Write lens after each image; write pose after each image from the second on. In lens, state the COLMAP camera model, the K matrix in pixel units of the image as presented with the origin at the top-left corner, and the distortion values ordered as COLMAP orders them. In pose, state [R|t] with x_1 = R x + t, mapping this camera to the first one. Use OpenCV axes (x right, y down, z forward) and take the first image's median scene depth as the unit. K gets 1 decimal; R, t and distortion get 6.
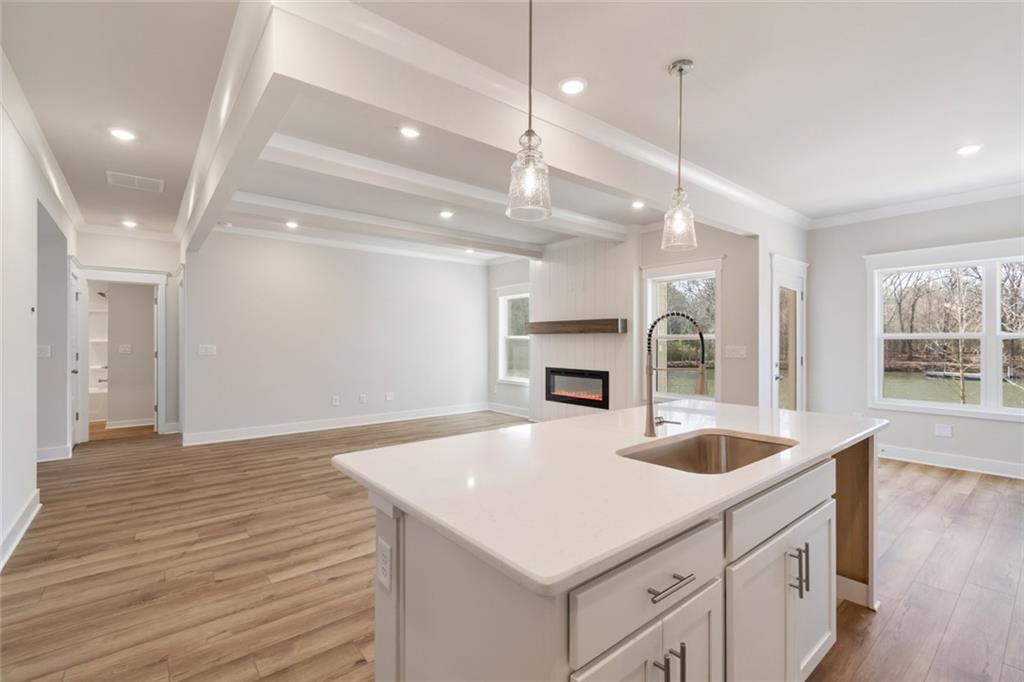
lens RADIAL K [[441.6, 0, 512.0], [0, 441.6, 341.0], [0, 0, 1]] dist [0.000436, 0.000062]
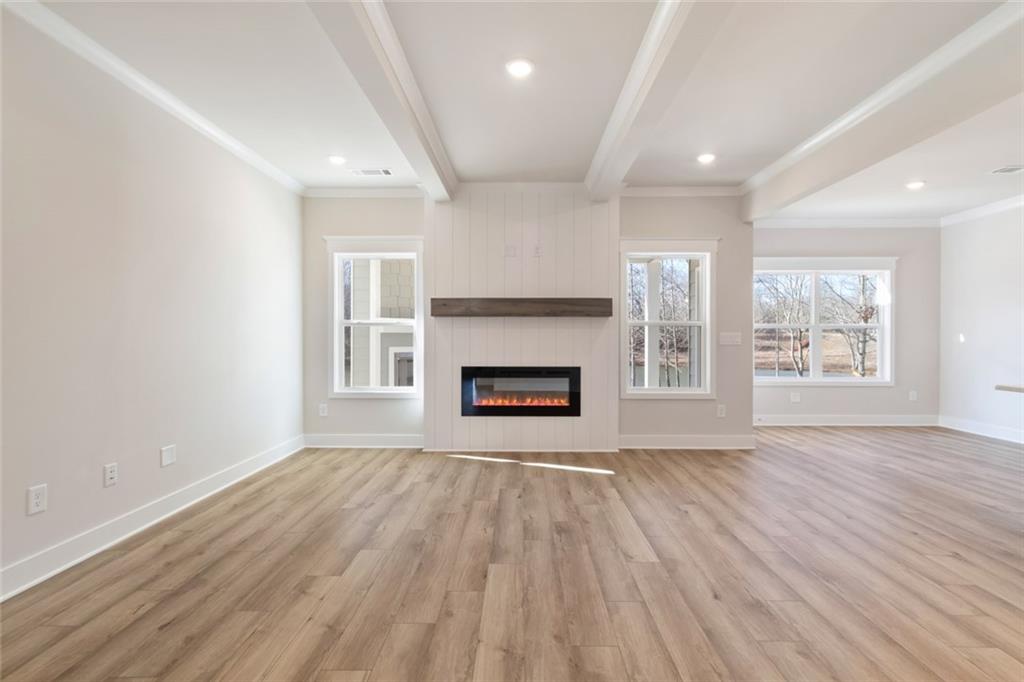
lens RADIAL K [[470.0, 0, 512.0], [0, 470.0, 341.0], [0, 0, 1]] dist [0.002399, 0.000598]
pose [[0.650839, -0.006401, 0.759189, -0.491654], [-0.000586, 0.999960, 0.008933, 0.016791], [-0.759216, -0.006259, 0.650809, 0.570380]]
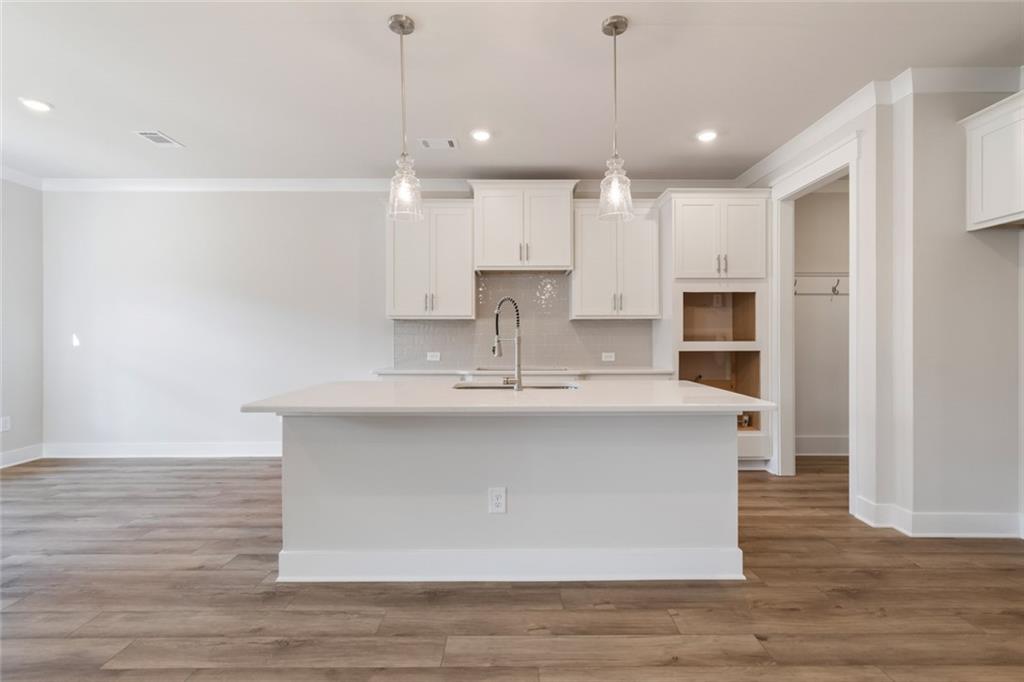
lens RADIAL K [[470.0, 0, 512.0], [0, 470.0, 341.0], [0, 0, 1]] dist [0.002399, 0.000598]
pose [[-0.777738, -0.002671, 0.628583, -0.169477], [-0.000755, 0.999994, 0.003315, 0.017737], [-0.628588, 0.002103, -0.777736, 0.649938]]
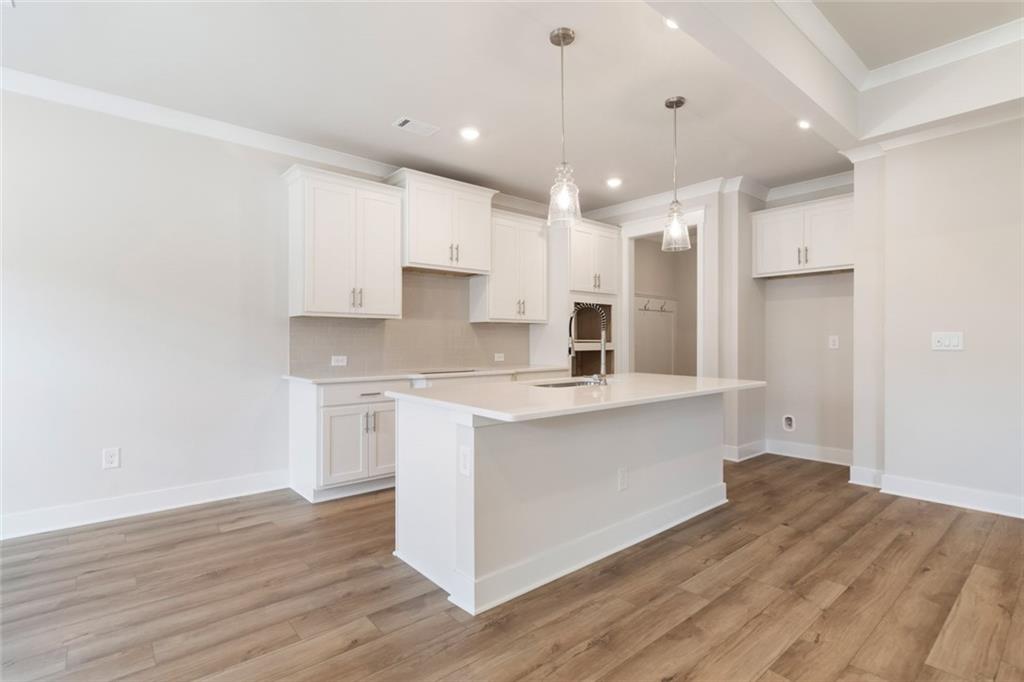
lens RADIAL K [[489.1, 0, 512.0], [0, 489.1, 341.0], [0, 0, 1]] dist [-0.001645, -0.000221]
pose [[-0.999851, -0.000137, -0.017245, 0.205017], [-0.000094, 0.999997, -0.002494, 0.019374], [0.017245, -0.002492, -0.999848, 0.826769]]
